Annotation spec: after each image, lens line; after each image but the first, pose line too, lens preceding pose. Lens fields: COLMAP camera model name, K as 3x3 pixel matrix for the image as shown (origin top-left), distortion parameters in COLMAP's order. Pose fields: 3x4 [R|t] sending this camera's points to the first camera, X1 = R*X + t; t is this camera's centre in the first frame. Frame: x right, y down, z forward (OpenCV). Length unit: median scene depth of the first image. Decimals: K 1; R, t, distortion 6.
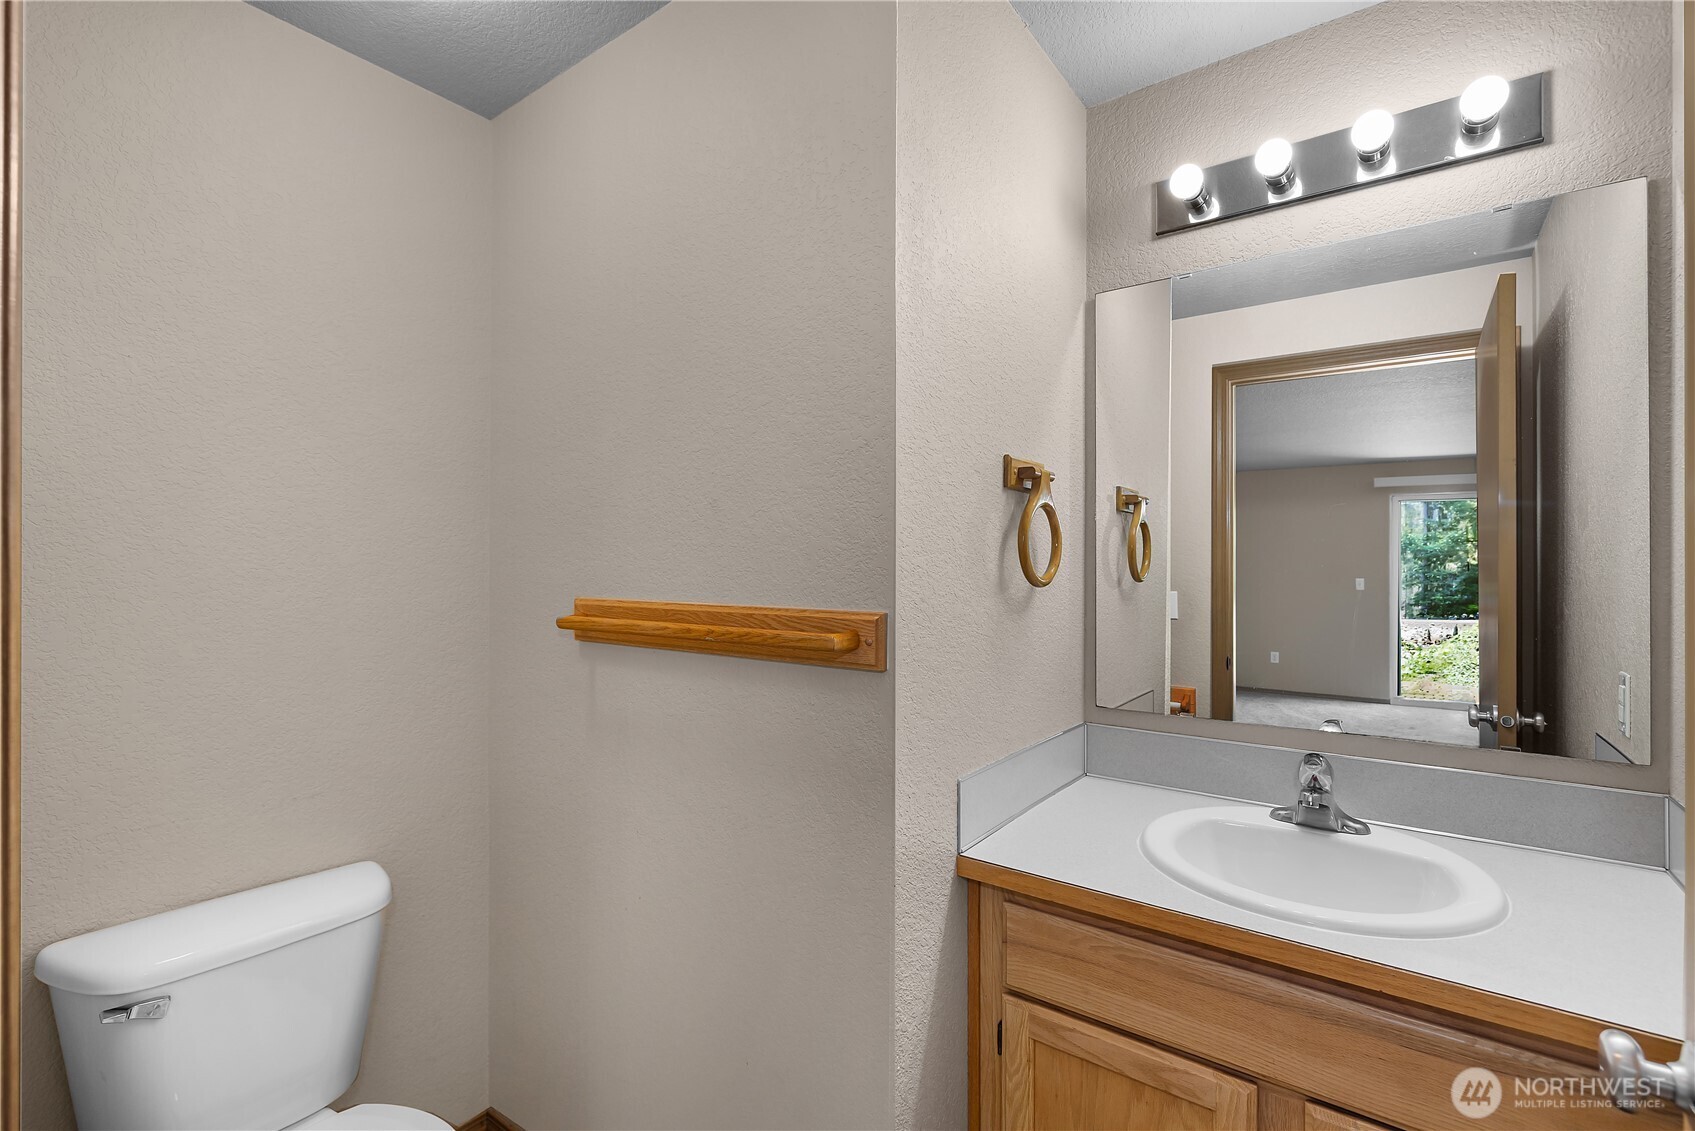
lens RADIAL K [[764.6, 0, 850.9], [0, 764.6, 555.7], [0, 0, 1]] dist [-0.004944, 0.001042]
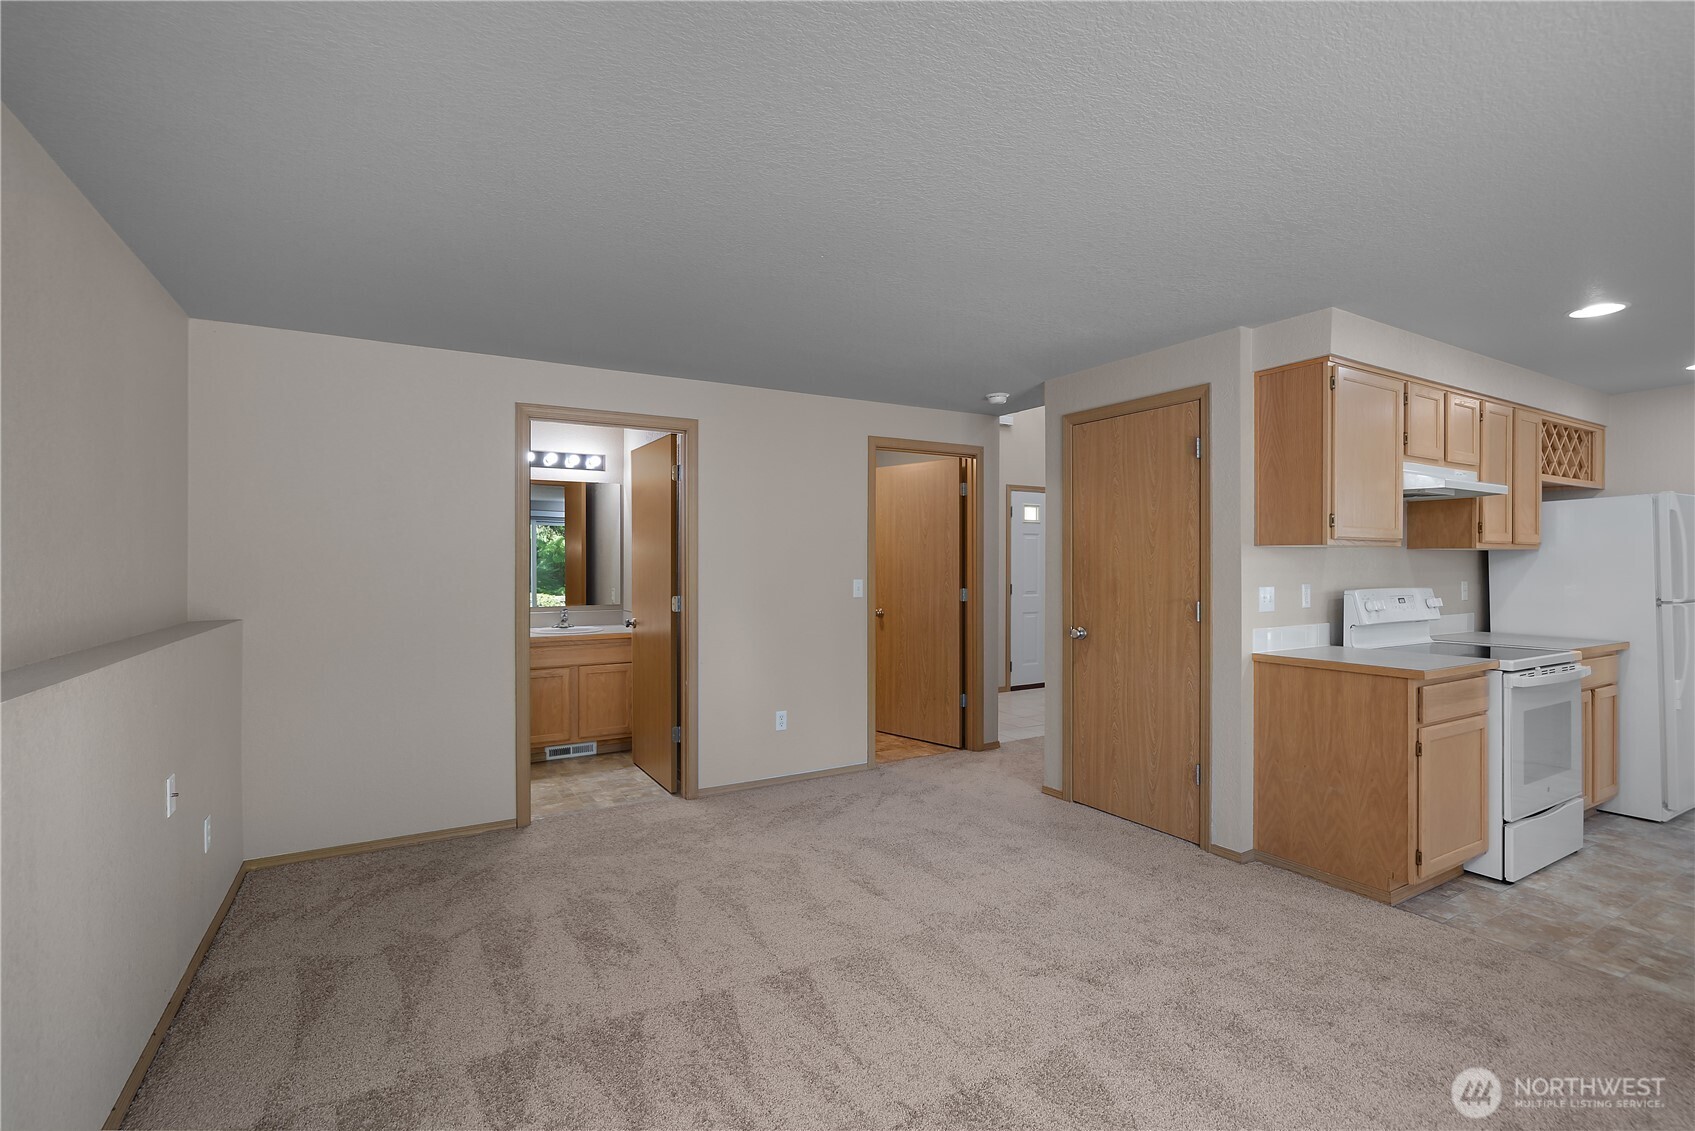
lens RADIAL K [[764.6, 0, 845.0], [0, 764.6, 560.6], [0, 0, 1]] dist [-0.004944, 0.001042]
pose [[0.398164, -0.002395, 0.917311, -2.650599], [-0.014326, 0.999858, 0.008829, -0.072345], [-0.917202, -0.016657, 0.398074, -2.099776]]
